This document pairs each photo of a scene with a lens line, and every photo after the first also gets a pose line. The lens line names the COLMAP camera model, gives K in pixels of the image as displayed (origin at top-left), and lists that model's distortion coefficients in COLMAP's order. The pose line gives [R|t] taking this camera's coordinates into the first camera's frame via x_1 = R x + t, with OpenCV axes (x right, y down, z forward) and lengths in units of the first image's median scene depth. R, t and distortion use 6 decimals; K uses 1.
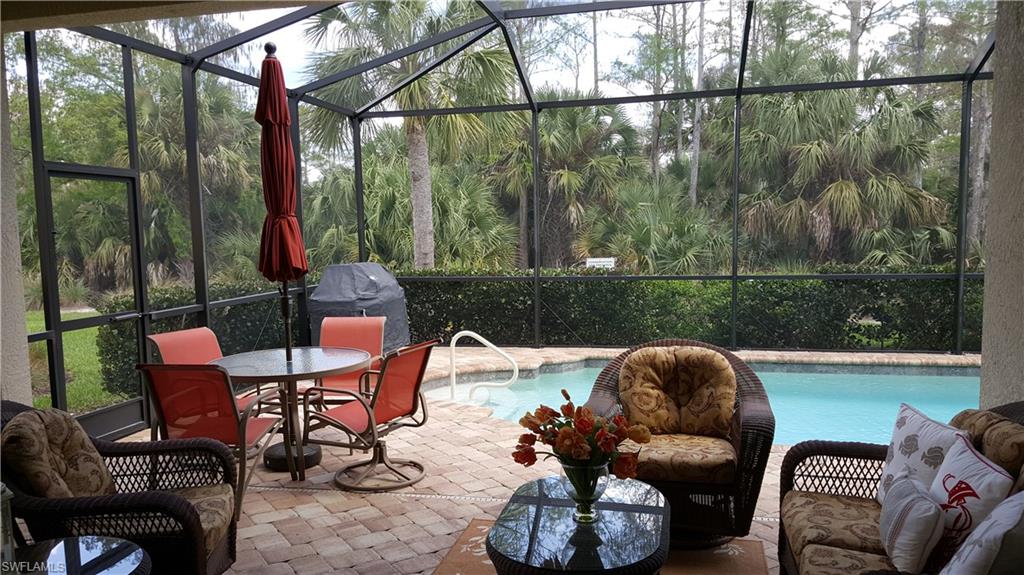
lens RADIAL K [[801.1, 0, 512.0], [0, 801.1, 287.5], [0, 0, 1]] dist [-0.001328, -0.009207]
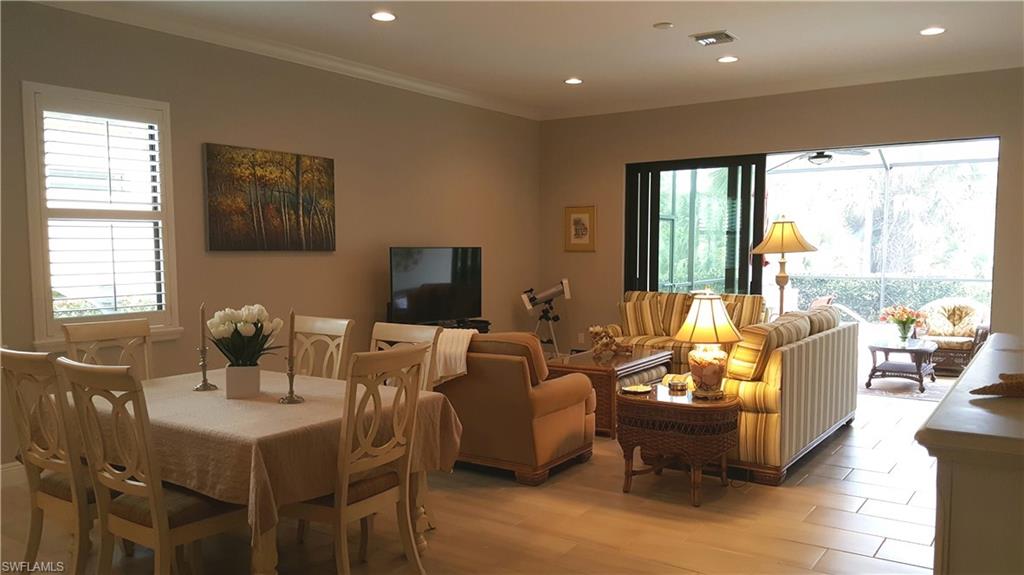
lens RADIAL K [[801.1, 0, 512.0], [0, 801.1, 287.5], [0, 0, 1]] dist [-0.001328, -0.009207]
pose [[0.922465, 0.042539, -0.383729, -0.016851], [-0.048312, 0.998818, -0.005414, 0.023242], [0.383045, 0.023533, 0.923430, -0.321125]]
